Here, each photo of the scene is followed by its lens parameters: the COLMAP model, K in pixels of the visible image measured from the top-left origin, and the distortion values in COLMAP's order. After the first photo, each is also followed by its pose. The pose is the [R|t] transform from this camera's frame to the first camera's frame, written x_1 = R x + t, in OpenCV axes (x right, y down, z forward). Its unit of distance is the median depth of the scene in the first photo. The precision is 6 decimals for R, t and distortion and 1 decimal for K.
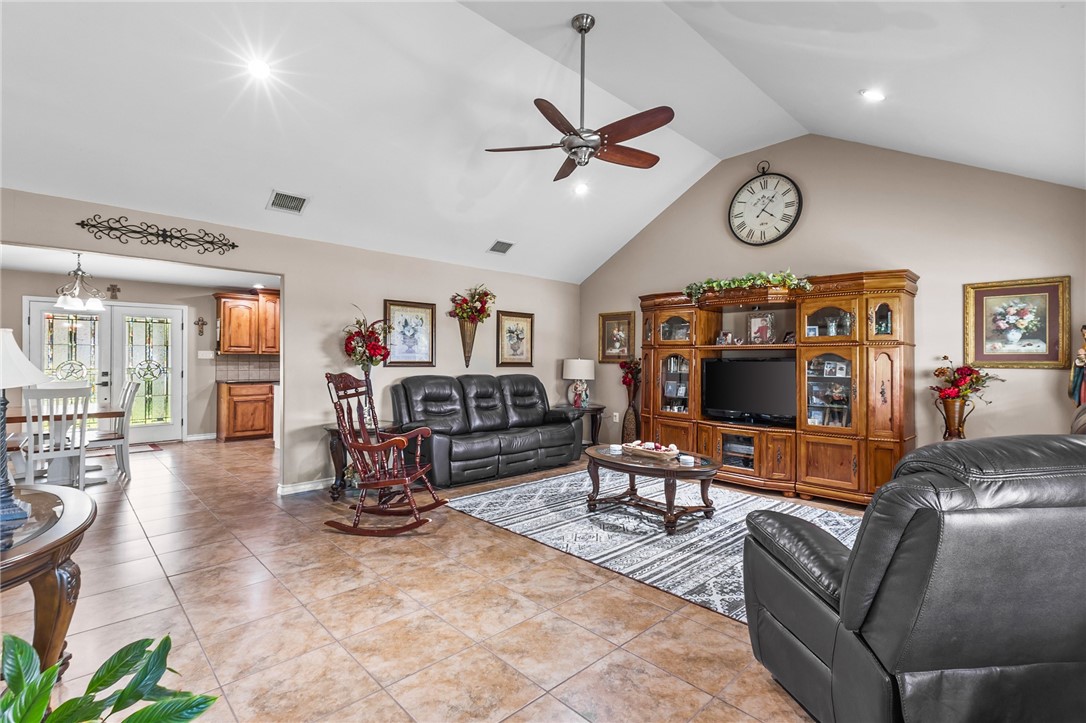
lens RADIAL K [[504.4, 0, 533.3], [0, 504.4, 362.6], [0, 0, 1]] dist [0.019188, 0.000674]
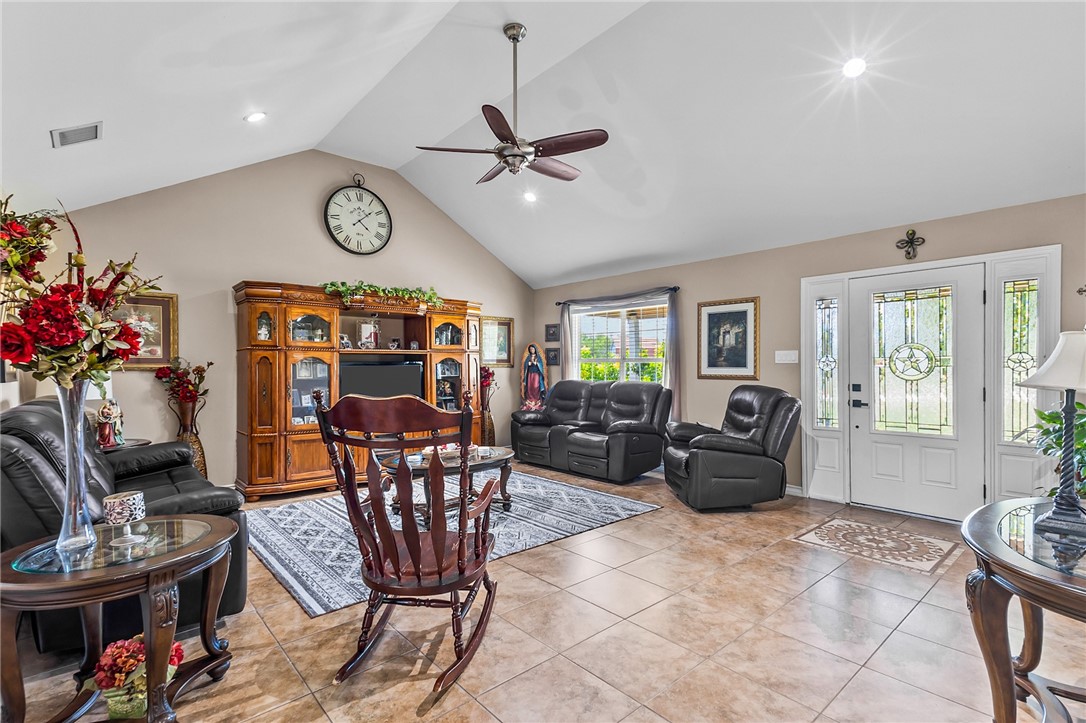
lens RADIAL K [[504.4, 0, 541.9], [0, 504.4, 368.4], [0, 0, 1]] dist [0.019188, 0.000674]
pose [[0.005852, -0.015717, 0.999859, -0.585002], [0.004298, 0.999868, 0.015692, -0.012815], [-0.999974, 0.004205, 0.005919, 0.616640]]
